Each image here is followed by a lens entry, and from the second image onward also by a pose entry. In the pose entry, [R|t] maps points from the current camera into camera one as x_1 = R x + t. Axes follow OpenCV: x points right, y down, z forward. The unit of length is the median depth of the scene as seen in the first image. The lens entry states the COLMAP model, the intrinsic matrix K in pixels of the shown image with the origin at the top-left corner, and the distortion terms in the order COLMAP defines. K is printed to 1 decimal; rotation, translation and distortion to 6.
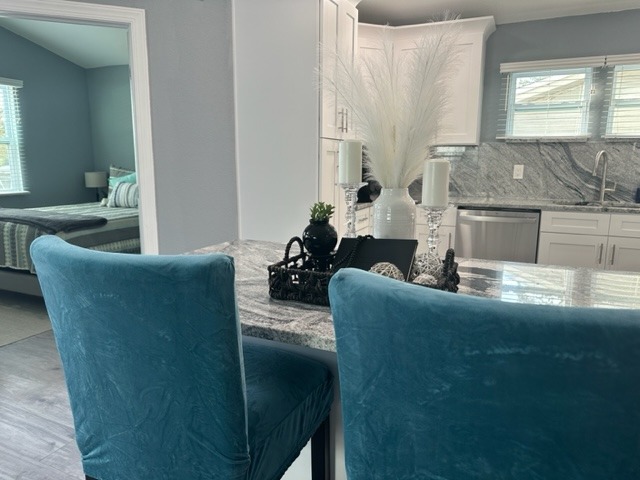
lens RADIAL K [[450.3, 0, 320.9], [0, 450.3, 240.9], [0, 0, 1]] dist [-0.008907, -0.005123]
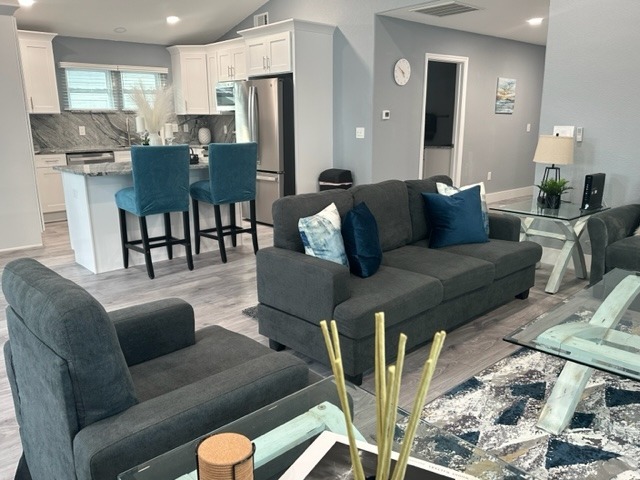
lens RADIAL K [[510.3, 0, 319.8], [0, 510.3, 241.1], [0, 0, 1]] dist [-0.005446, -0.002135]
pose [[0.381780, -0.220244, 0.897628, -0.647604], [0.172387, 0.971119, 0.164956, 0.051040], [-0.908035, 0.091762, 0.408721, -0.326513]]
